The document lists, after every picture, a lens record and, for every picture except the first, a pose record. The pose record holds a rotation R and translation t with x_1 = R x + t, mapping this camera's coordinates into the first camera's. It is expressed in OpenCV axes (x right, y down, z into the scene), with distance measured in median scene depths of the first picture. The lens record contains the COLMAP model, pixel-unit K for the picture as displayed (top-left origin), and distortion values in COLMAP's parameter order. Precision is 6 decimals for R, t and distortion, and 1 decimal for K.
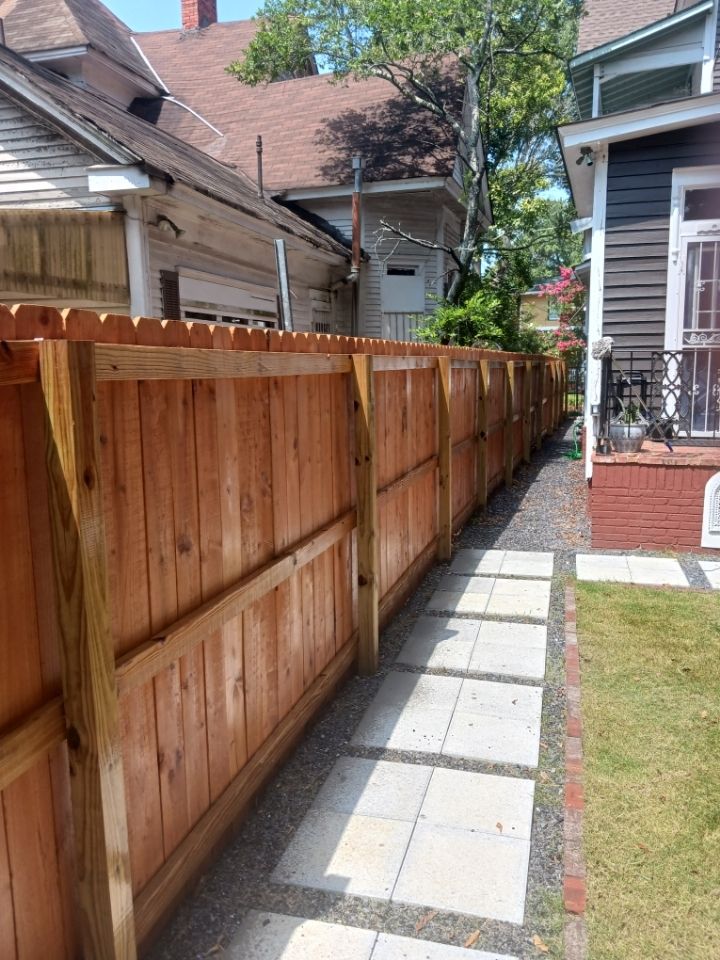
lens RADIAL K [[753.7, 0, 357.6], [0, 753.7, 486.7], [0, 0, 1]] dist [-0.010437, 0.004929]
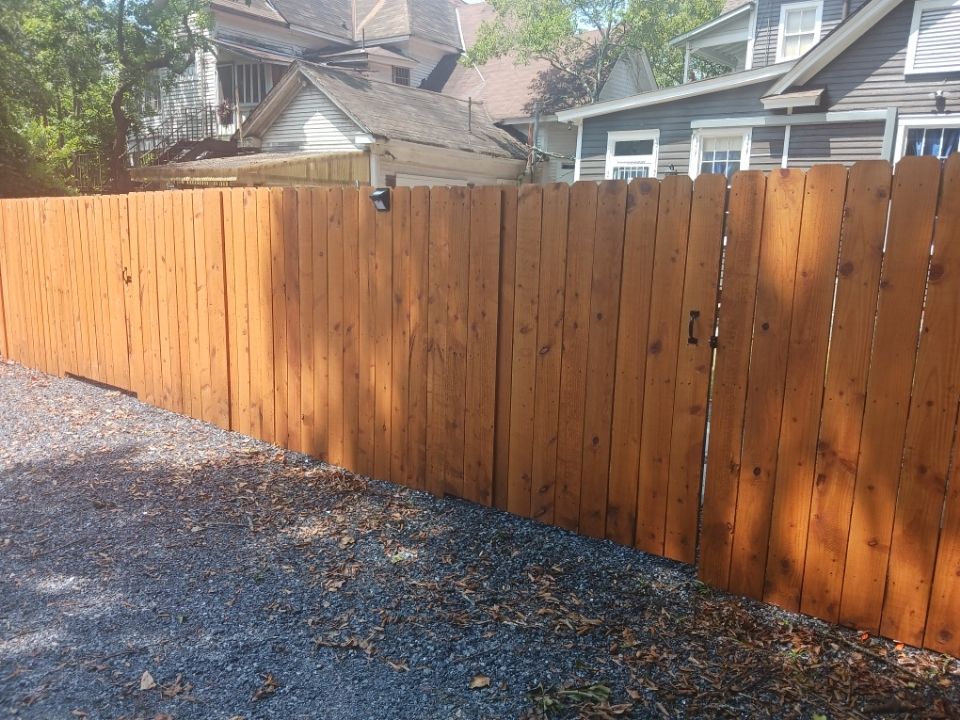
lens RADIAL K [[753.7, 0, 482.3], [0, 753.7, 357.8], [0, 0, 1]] dist [-0.010437, 0.004929]
pose [[0.932166, 0.105818, -0.346220, 0.785568], [-0.101835, 0.994357, 0.029732, 0.151207], [0.347413, 0.007542, 0.937682, -0.943476]]
